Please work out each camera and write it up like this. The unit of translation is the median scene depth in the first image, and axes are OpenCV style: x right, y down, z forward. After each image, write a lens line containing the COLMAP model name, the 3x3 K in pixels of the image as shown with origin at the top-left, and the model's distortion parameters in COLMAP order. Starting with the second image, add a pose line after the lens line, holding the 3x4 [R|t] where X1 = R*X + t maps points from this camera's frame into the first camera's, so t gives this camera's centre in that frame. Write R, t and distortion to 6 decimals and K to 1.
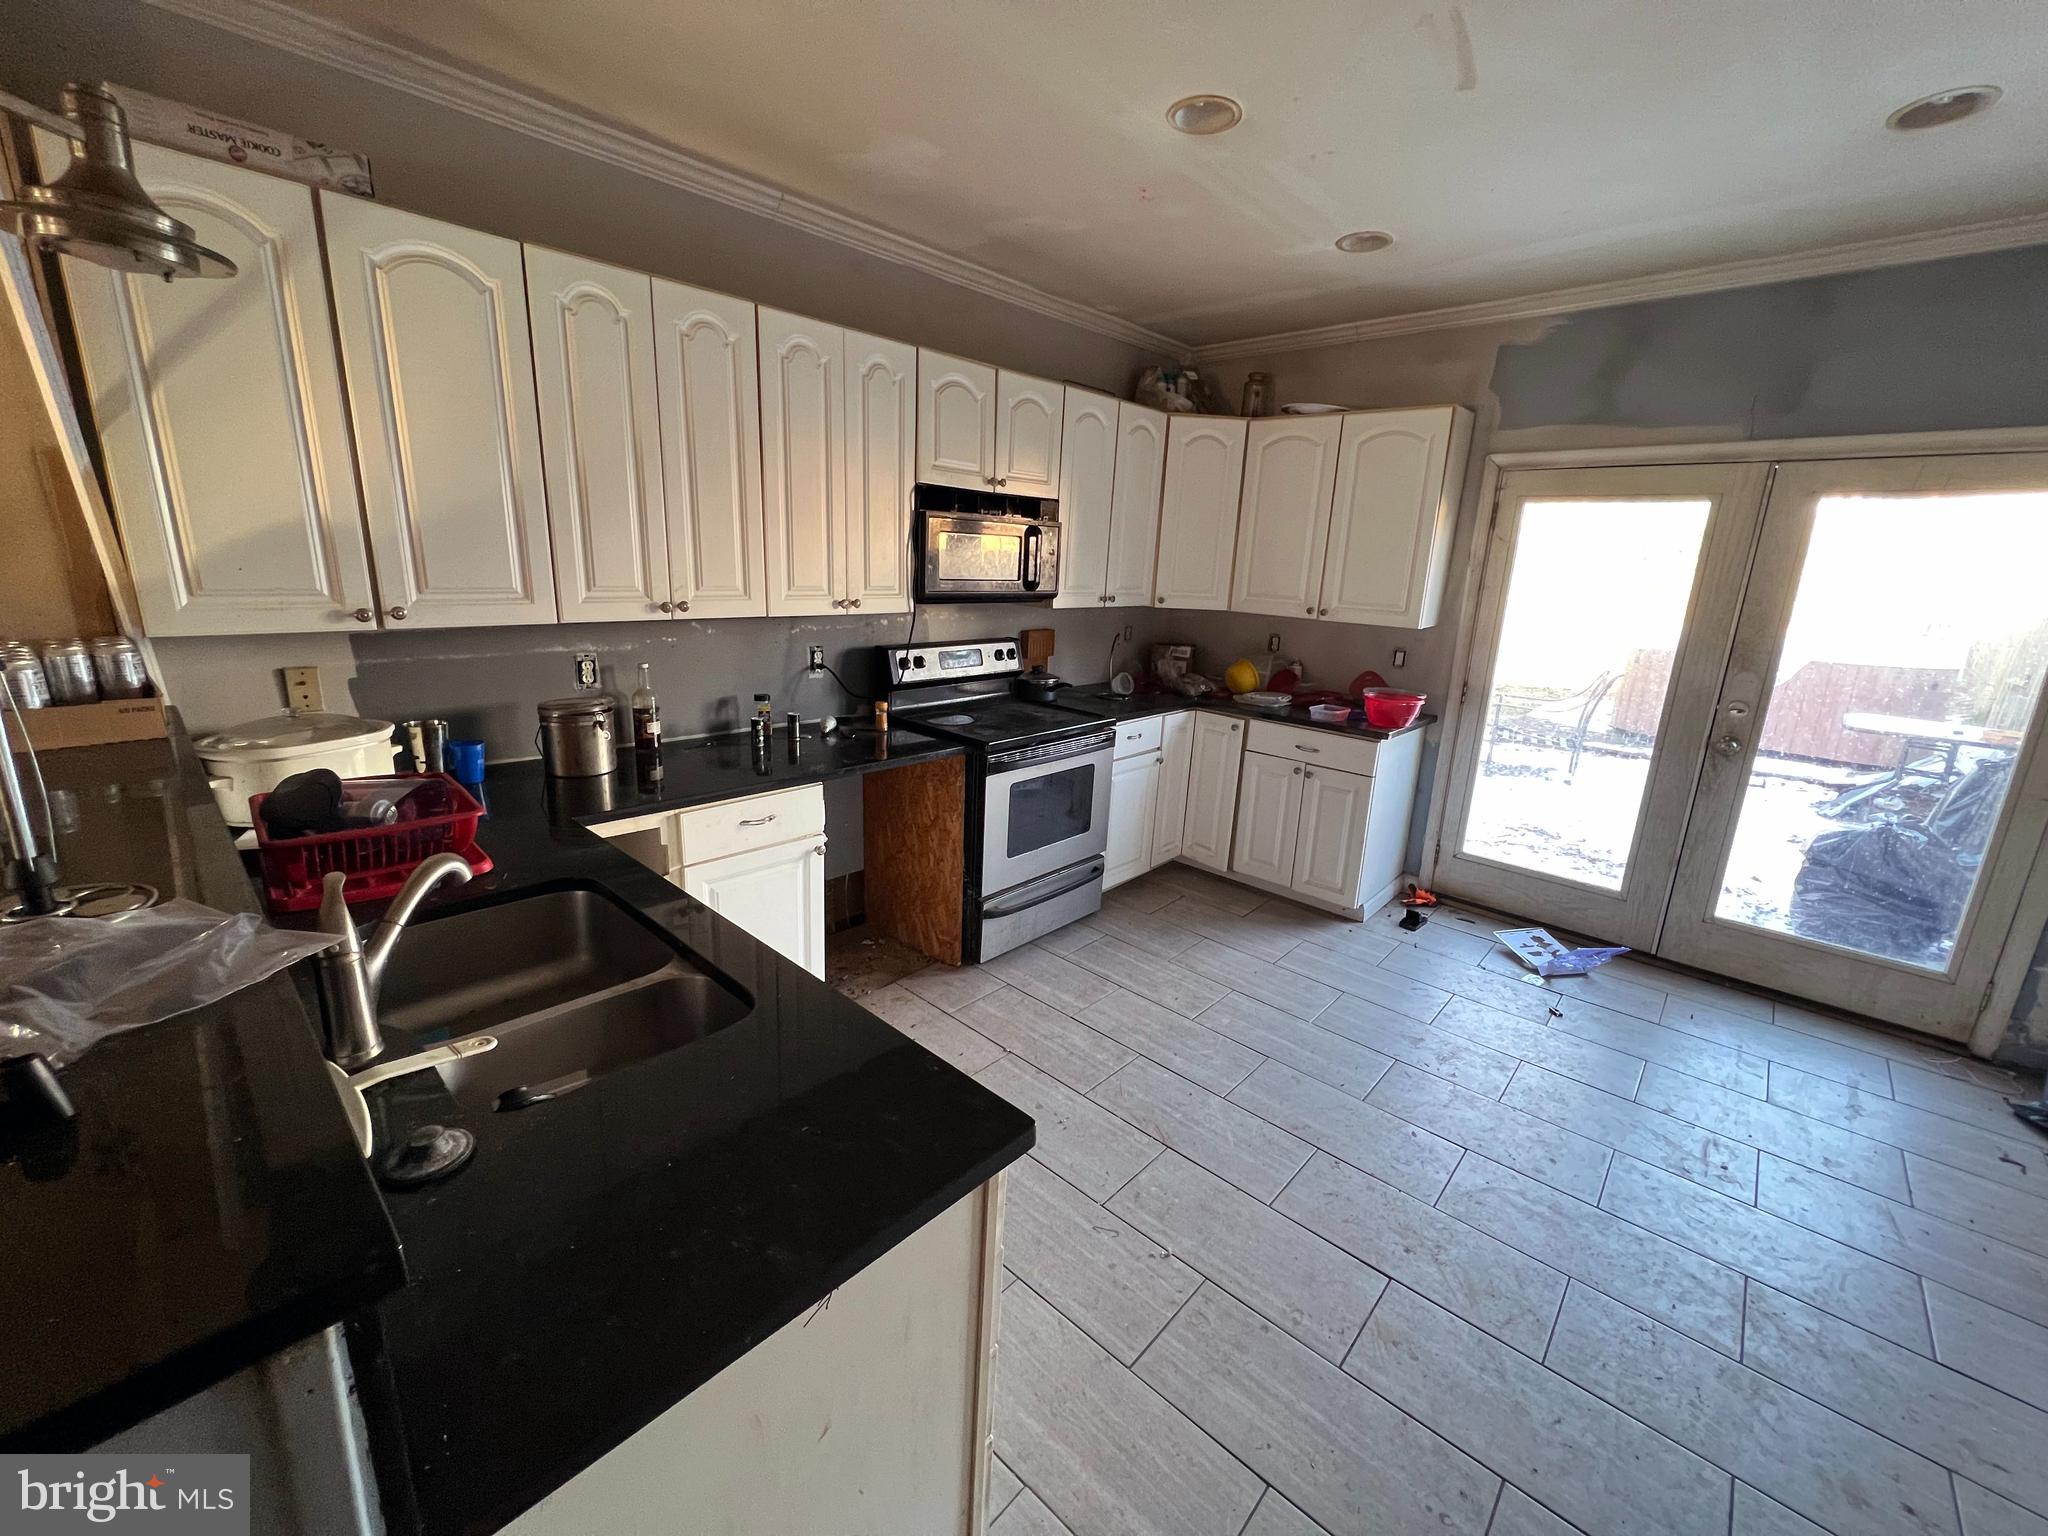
lens RADIAL K [[820.7, 0, 1025.4], [0, 820.7, 761.2], [0, 0, 1]] dist [-0.001899, -0.000147]
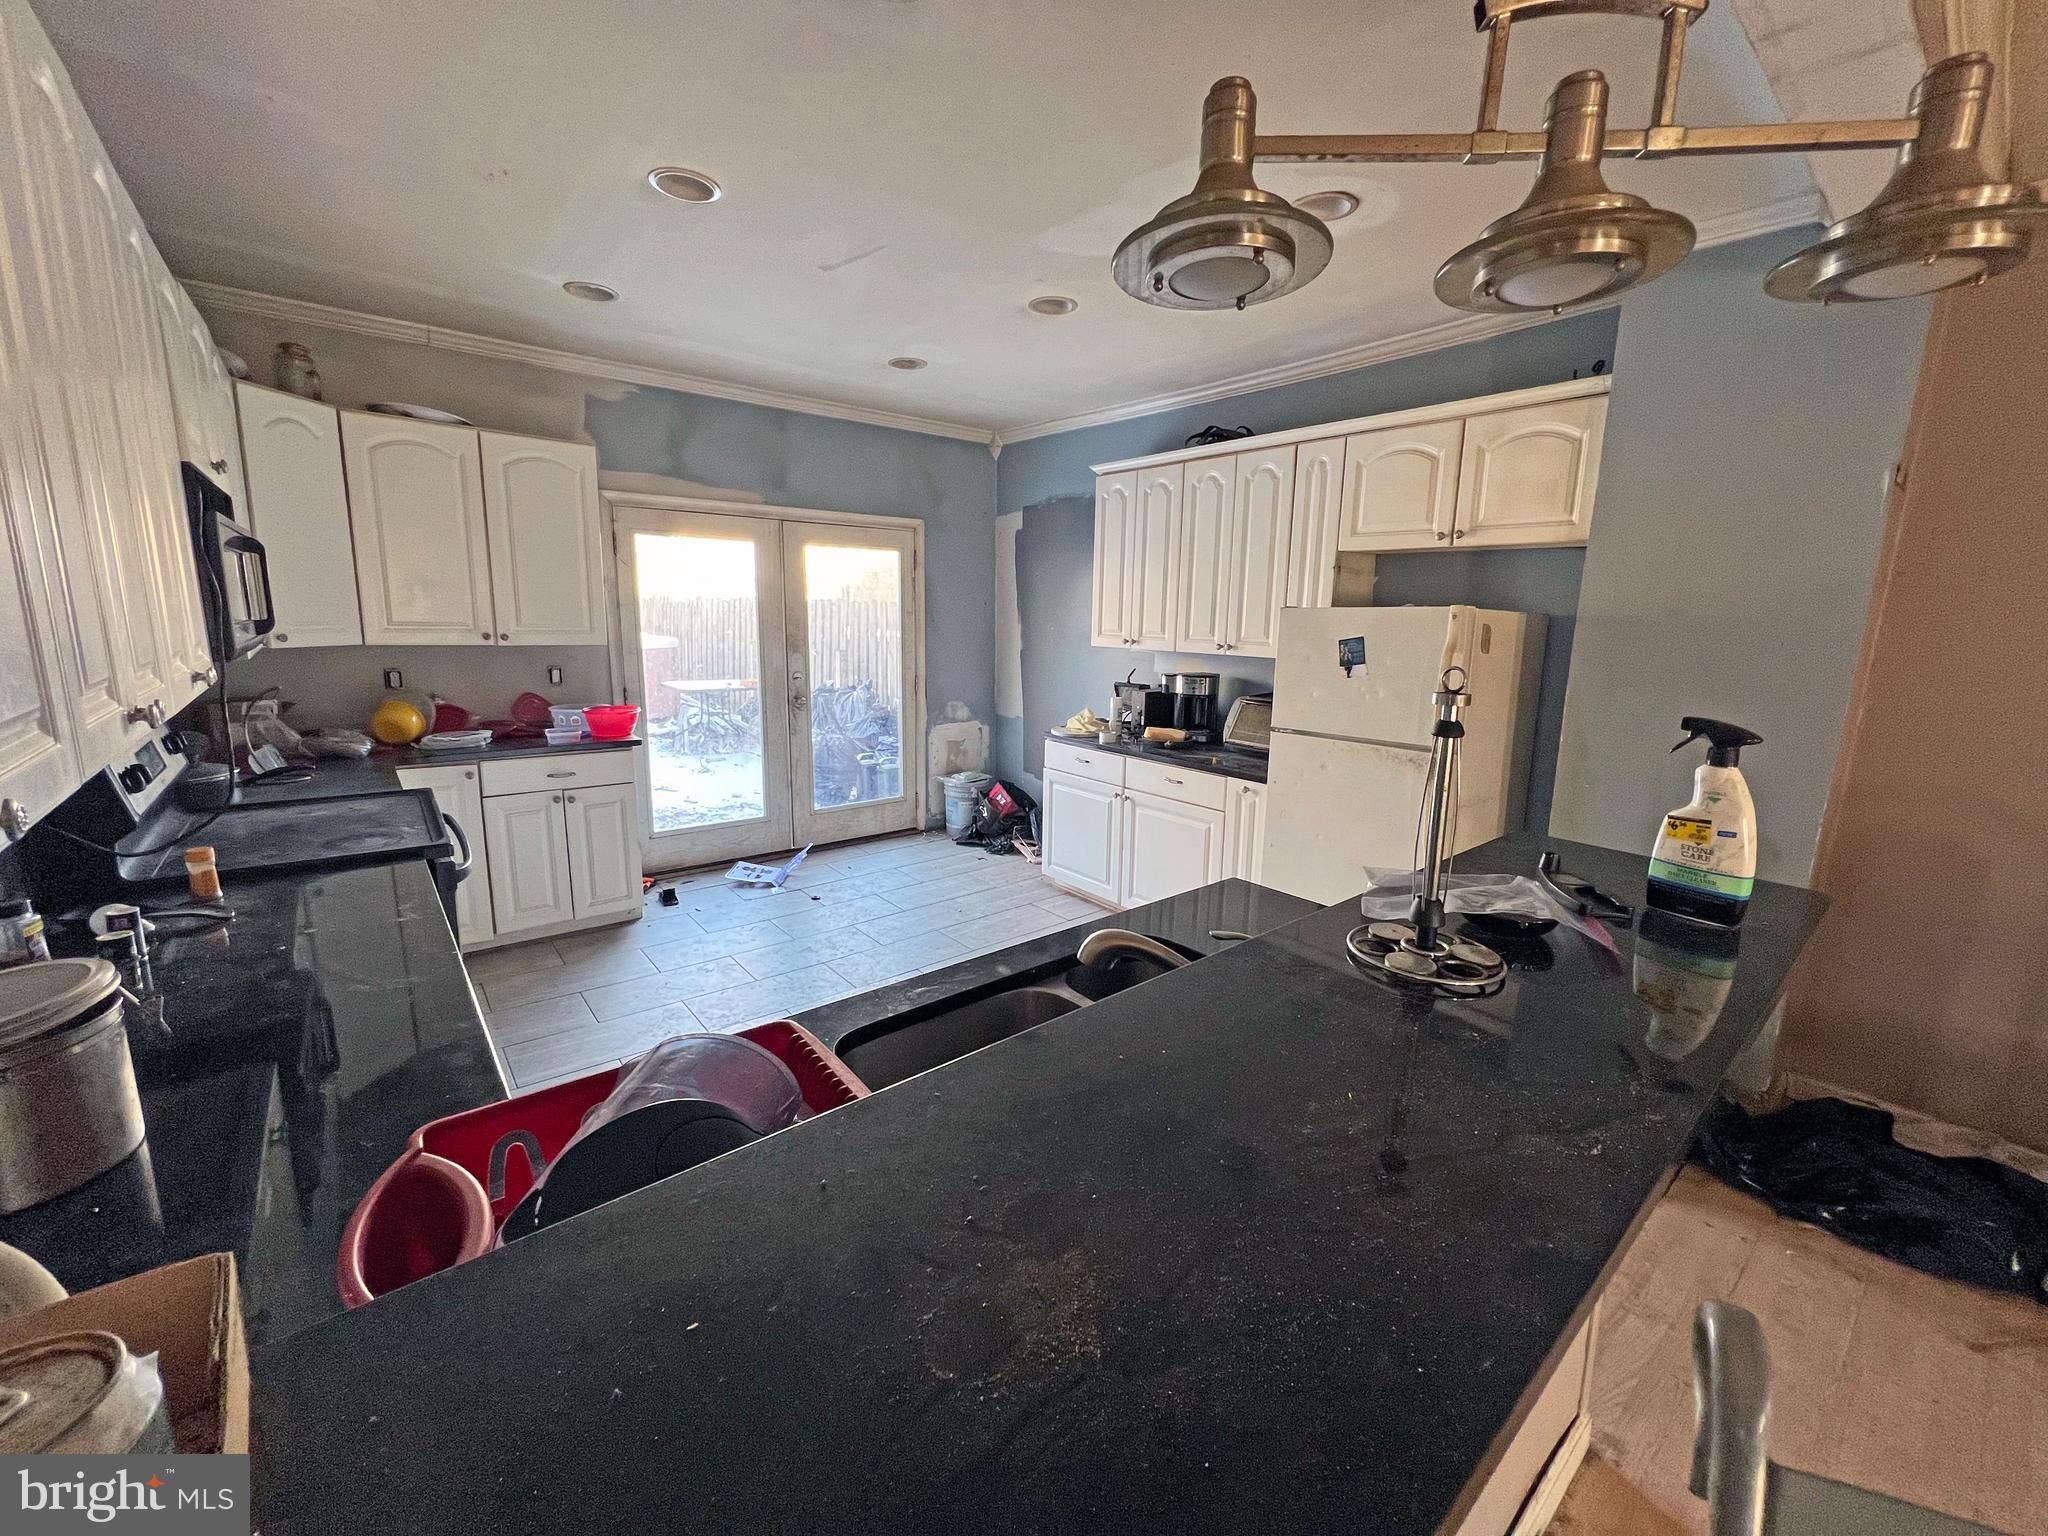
lens RADIAL K [[811.8, 0, 1026.5], [0, 811.8, 757.9], [0, 0, 1]] dist [-0.001973, -0.000177]
pose [[0.126425, -0.216186, 0.968132, -0.595086], [0.224143, 0.956948, 0.184419, -0.101437], [-0.966321, 0.193685, 0.169439, 0.339559]]
